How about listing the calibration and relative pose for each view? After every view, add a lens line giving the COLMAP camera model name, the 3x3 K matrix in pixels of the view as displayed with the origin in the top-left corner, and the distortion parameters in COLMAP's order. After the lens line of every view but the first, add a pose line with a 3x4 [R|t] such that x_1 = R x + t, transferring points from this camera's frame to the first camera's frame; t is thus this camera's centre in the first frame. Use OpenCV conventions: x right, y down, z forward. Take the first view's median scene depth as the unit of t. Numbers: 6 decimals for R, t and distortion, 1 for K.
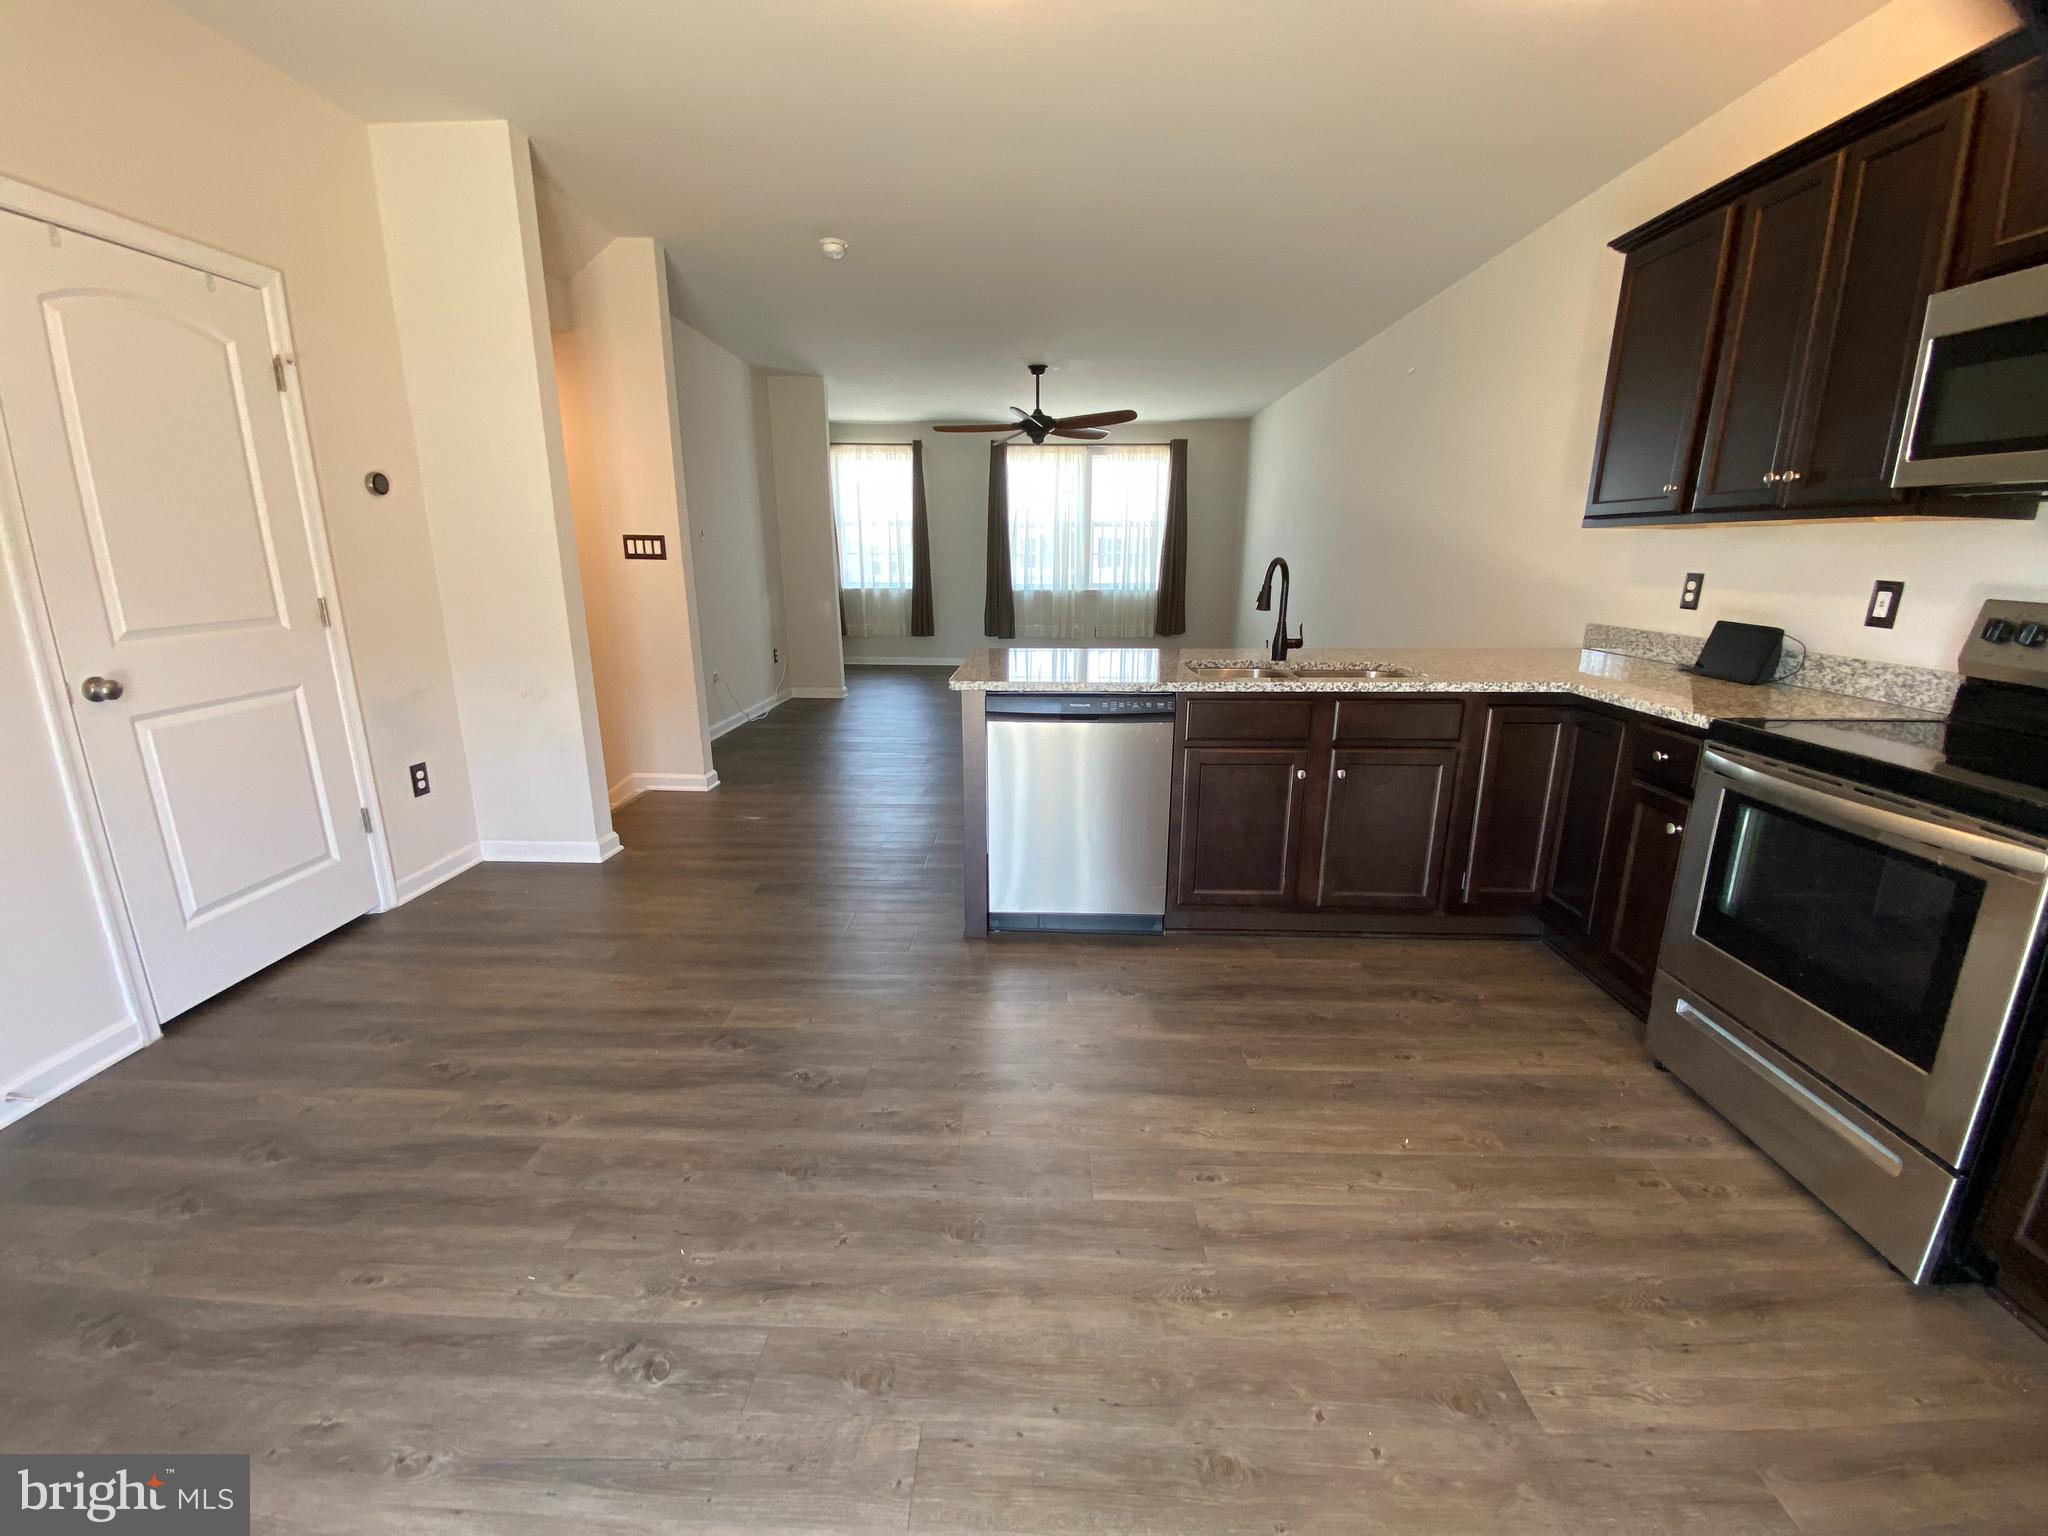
lens RADIAL K [[840.9, 0, 1011.9], [0, 840.9, 769.2], [0, 0, 1]] dist [0.003563, -0.003785]
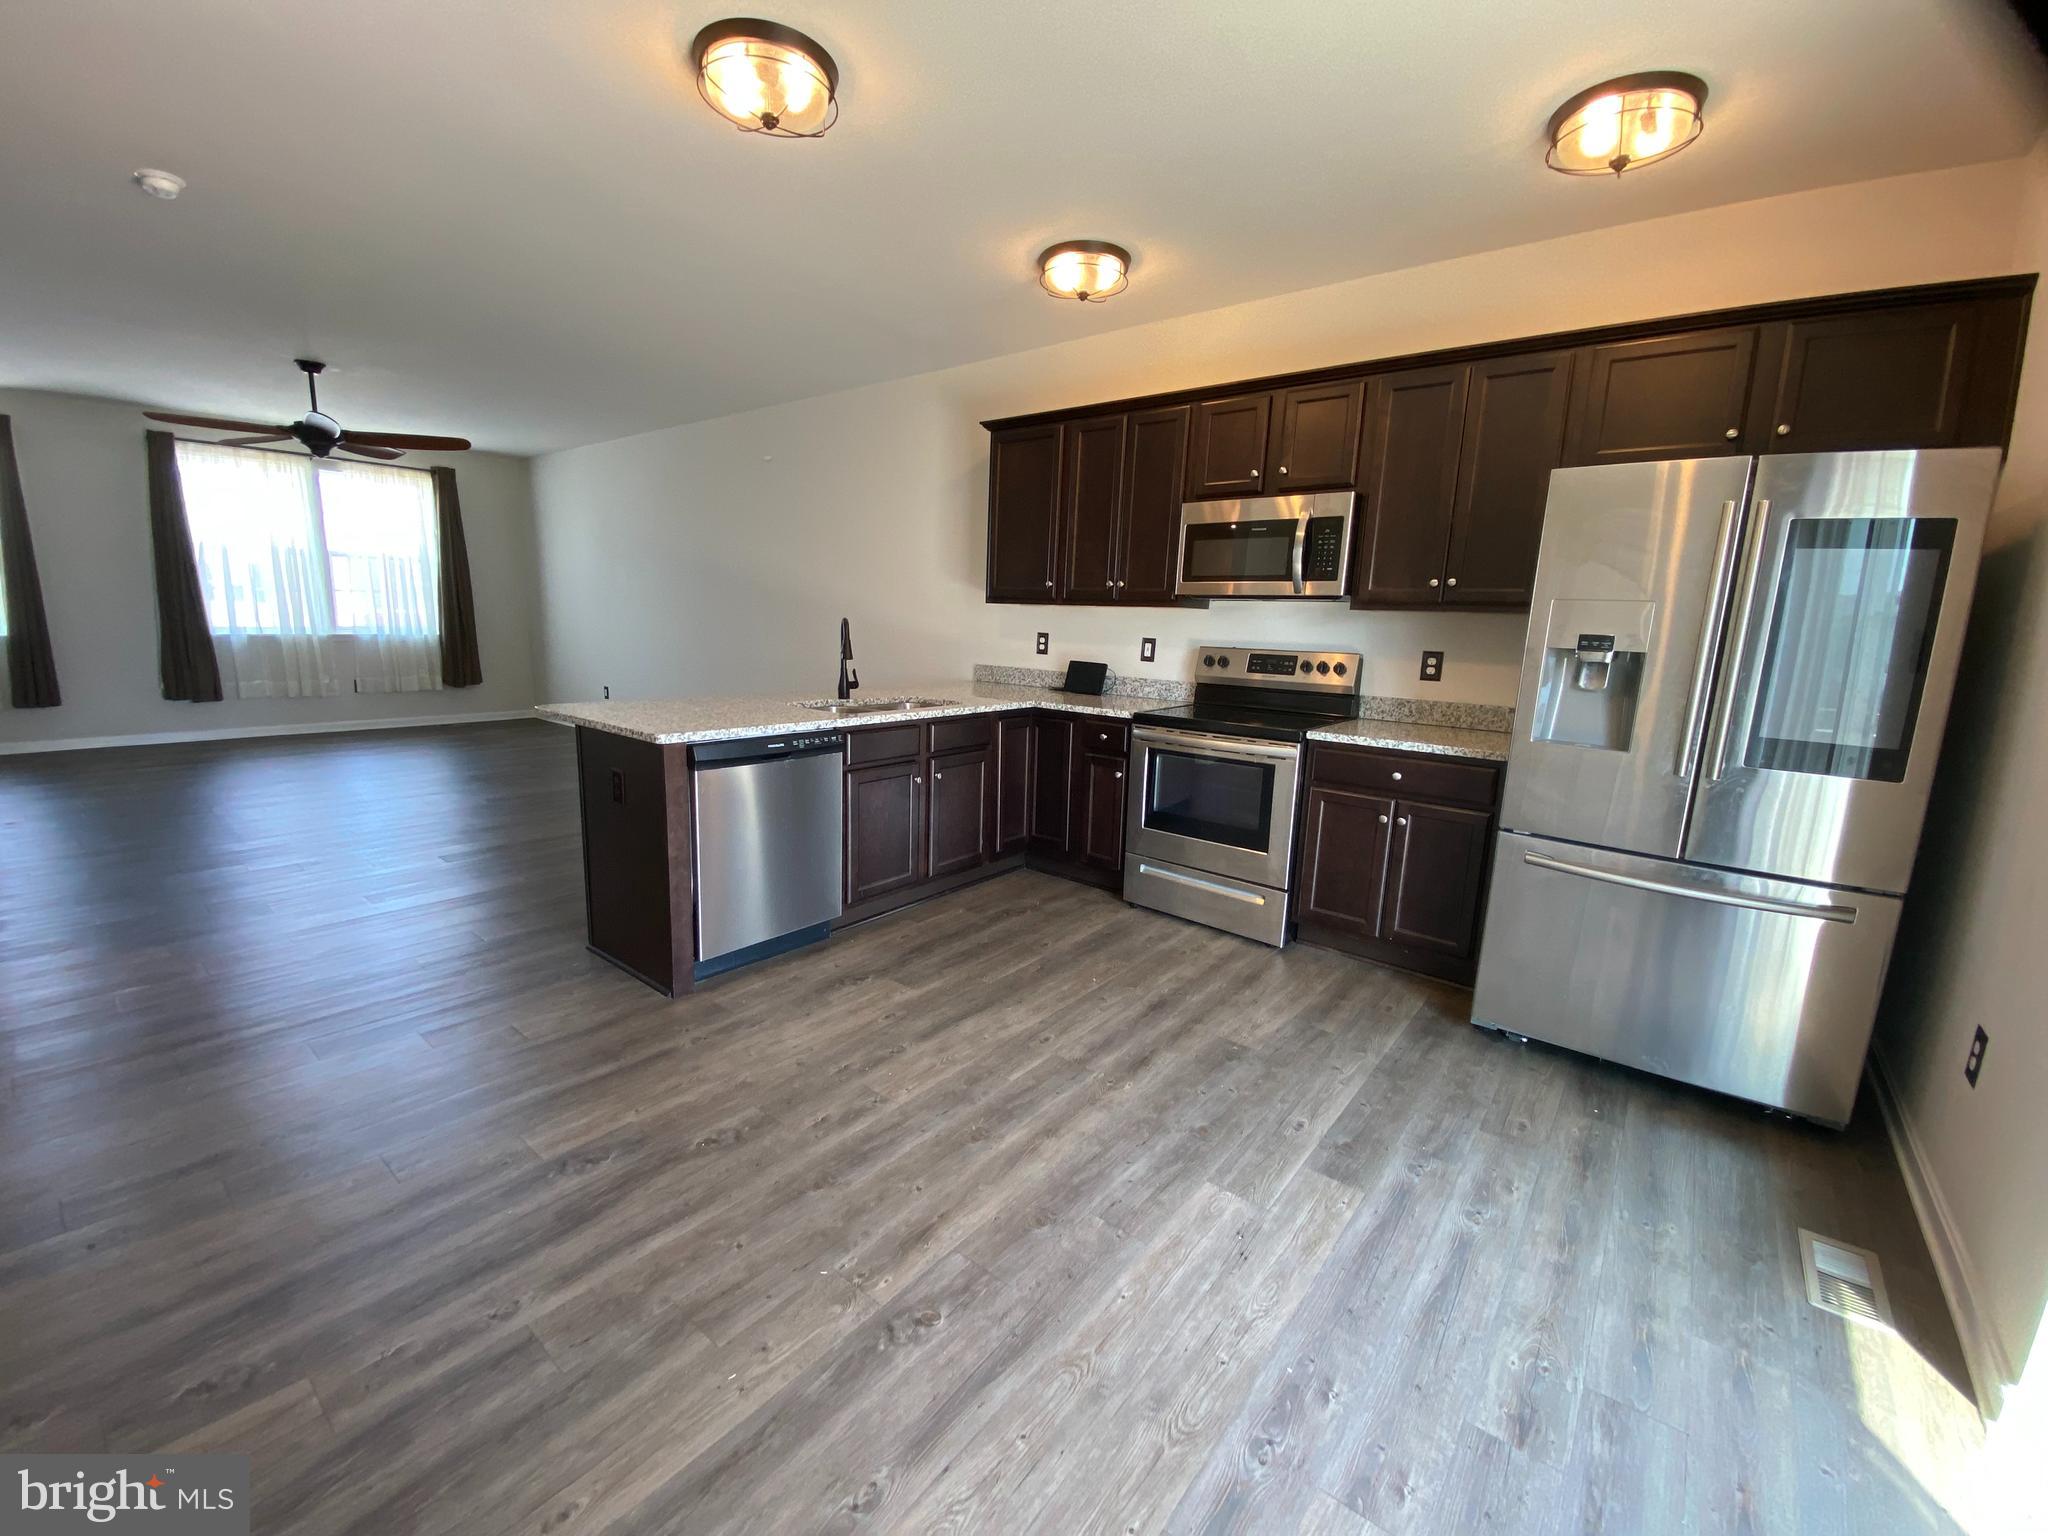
lens RADIAL K [[840.9, 0, 1014.4], [0, 840.9, 762.8], [0, 0, 1]] dist [0.003563, -0.003785]
pose [[0.598872, -0.119001, 0.791954, -0.830000], [0.161495, 0.986528, 0.026116, -0.041777], [-0.784392, 0.112256, 0.610022, 0.074006]]
